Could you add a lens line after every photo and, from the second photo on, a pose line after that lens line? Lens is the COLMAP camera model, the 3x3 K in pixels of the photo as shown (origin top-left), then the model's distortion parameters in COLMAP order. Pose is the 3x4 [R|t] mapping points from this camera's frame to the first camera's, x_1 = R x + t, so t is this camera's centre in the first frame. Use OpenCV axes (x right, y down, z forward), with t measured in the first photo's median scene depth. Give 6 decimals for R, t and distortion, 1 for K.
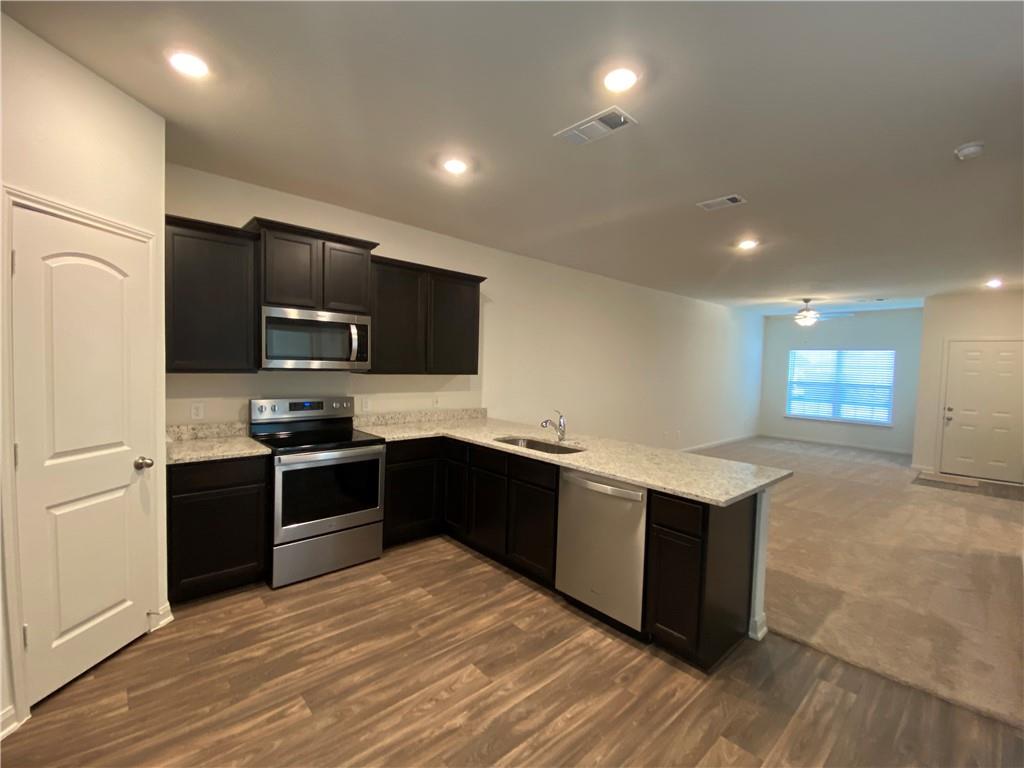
lens RADIAL K [[447.9, 0, 512.0], [0, 447.9, 384.0], [0, 0, 1]] dist [0.032437, -0.025397]
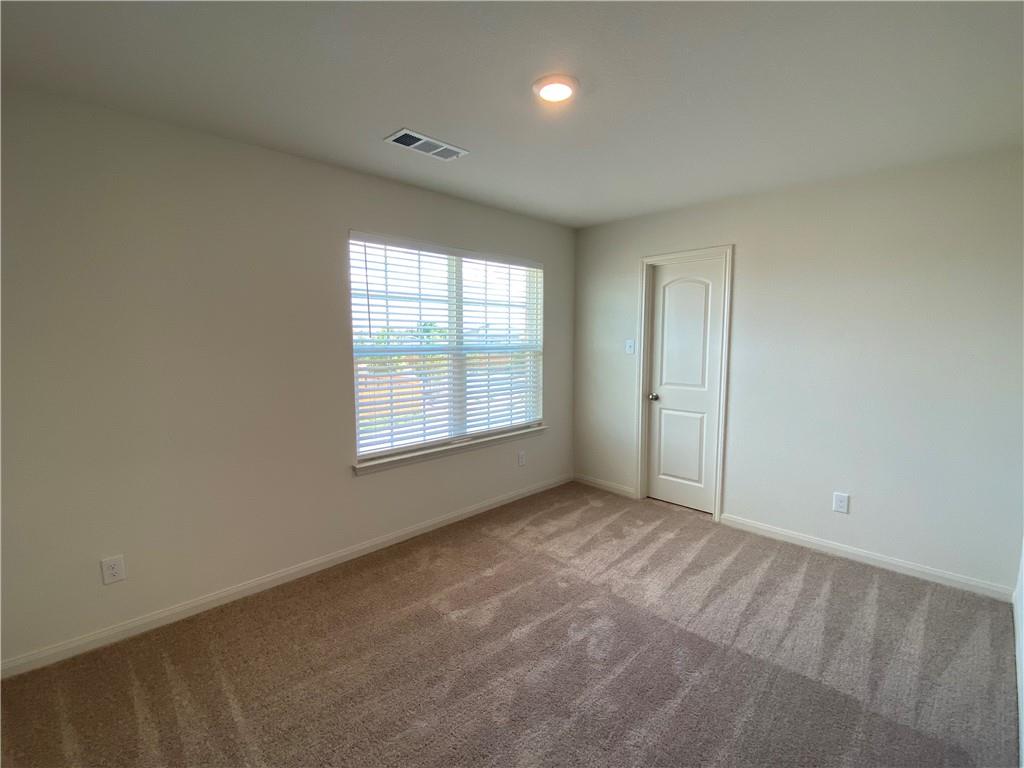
lens RADIAL K [[447.9, 0, 512.0], [0, 447.9, 384.0], [0, 0, 1]] dist [0.032437, -0.025397]
pose [[-0.033837, -0.126060, 0.991445, 0.343334], [0.049341, 0.990593, 0.127636, -0.015821], [-0.998209, 0.053238, -0.027299, 0.969061]]
